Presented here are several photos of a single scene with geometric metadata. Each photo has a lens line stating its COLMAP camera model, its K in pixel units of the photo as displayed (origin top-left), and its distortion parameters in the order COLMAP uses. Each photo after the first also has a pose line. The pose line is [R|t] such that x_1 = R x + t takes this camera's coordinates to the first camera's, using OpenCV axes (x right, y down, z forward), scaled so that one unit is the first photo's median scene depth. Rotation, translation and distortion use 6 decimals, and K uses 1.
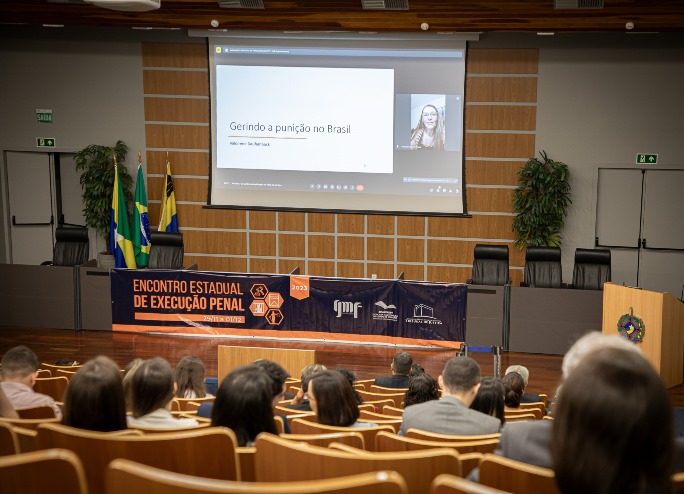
lens RADIAL K [[1257.2, 0, 342.0], [0, 1257.2, 247.0], [0, 0, 1]] dist [0.342472, -0.132910]
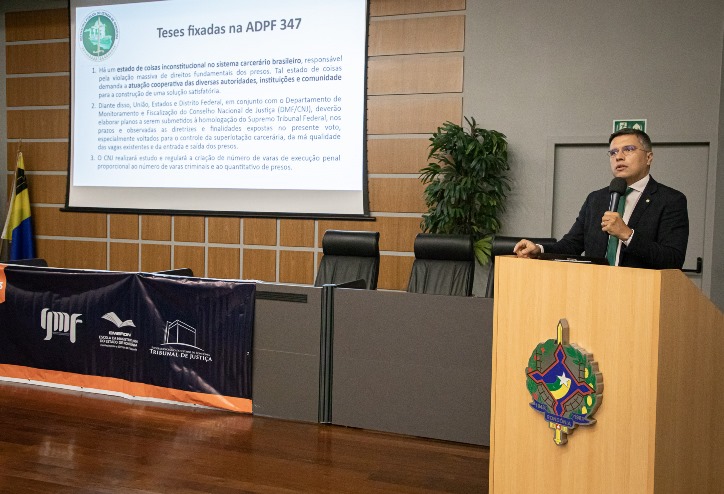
lens RADIAL K [[678.7, 0, 362.0], [0, 678.7, 247.0], [0, 0, 1]] dist [0.037964, 0.001995]
pose [[0.986606, 0.028795, -0.160560, 0.176158], [-0.050896, 0.989498, -0.135286, 0.048099], [0.154978, 0.141646, 0.977711, 0.709611]]
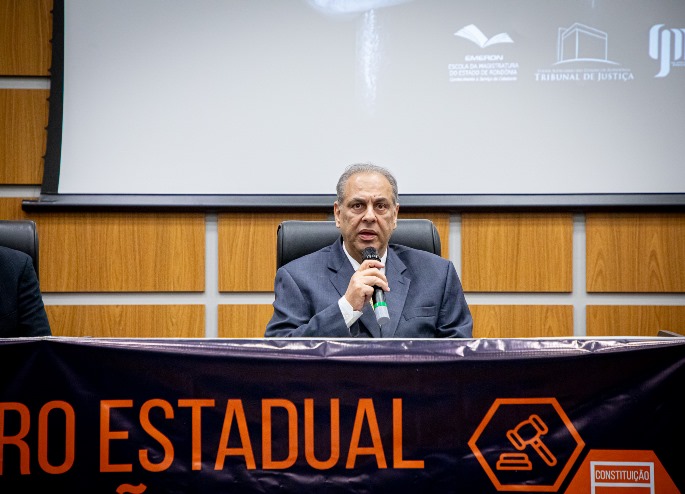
lens RADIAL K [[1874.4, 0, 342.5], [0, 1874.4, 247.0], [0, 0, 1]] dist [0.593290, 0.095073]
pose [[0.985520, -0.001494, 0.169555, -0.130770], [0.035202, 0.979977, -0.195973, 0.057317], [-0.165868, 0.199104, 0.965839, 0.749251]]
